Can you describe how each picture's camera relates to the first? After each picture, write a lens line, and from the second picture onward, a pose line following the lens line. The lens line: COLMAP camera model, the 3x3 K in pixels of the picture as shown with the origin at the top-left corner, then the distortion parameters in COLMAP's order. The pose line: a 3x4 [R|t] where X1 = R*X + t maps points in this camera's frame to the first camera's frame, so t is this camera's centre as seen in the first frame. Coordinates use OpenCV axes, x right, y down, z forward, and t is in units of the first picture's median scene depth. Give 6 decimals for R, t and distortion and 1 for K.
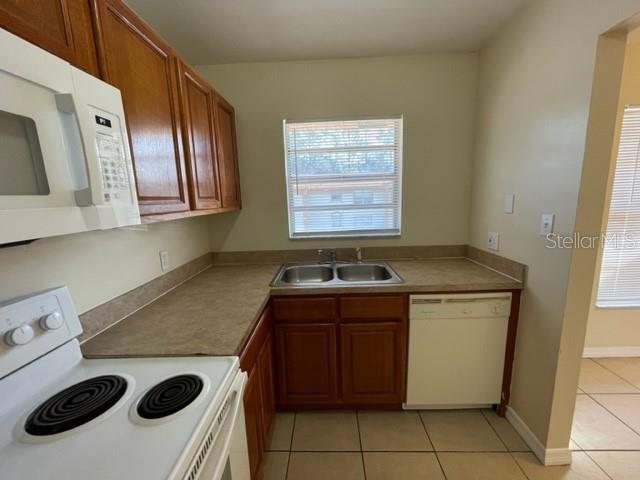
lens RADIAL K [[259.1, 0, 316.5], [0, 259.1, 241.0], [0, 0, 1]] dist [-0.001611, -0.000285]
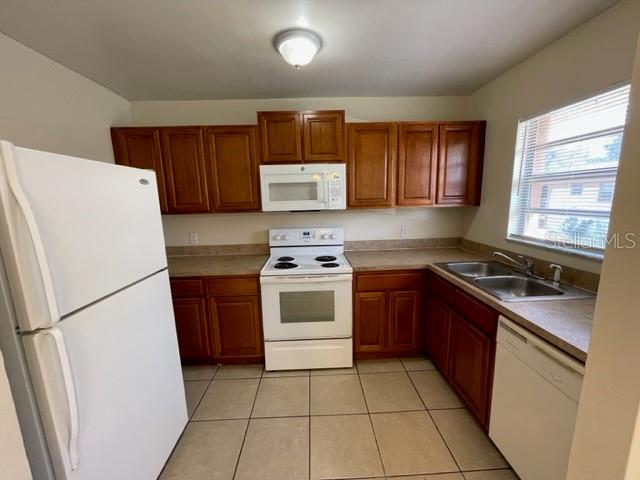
lens RADIAL K [[259.1, 0, 318.7], [0, 259.1, 240.6], [0, 0, 1]] dist [-0.001611, -0.000285]
pose [[0.082160, 0.207807, -0.974713, 0.974222], [-0.141680, 0.970522, 0.194971, -0.113494], [0.986497, 0.122078, 0.109180, 0.205899]]
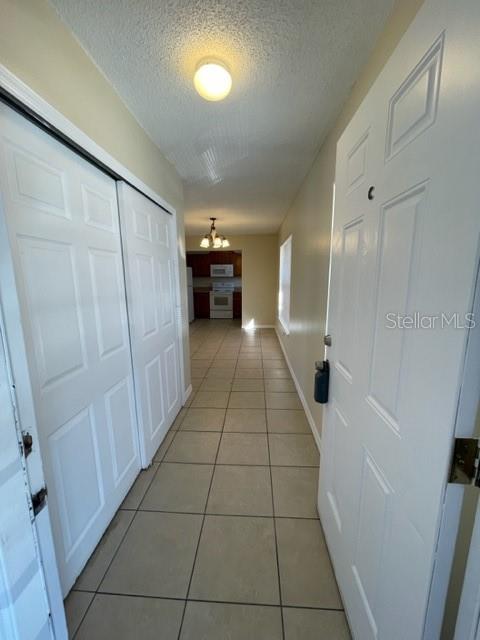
lens RADIAL K [[259.1, 0, 239.8], [0, 259.1, 320.2], [0, 0, 1]] dist [-0.001611, -0.000285]
pose [[-0.014839, 0.217789, -0.975883, 4.525115], [-0.154841, 0.963716, 0.217429, -0.318101], [0.987828, 0.154333, 0.019422, 0.618770]]
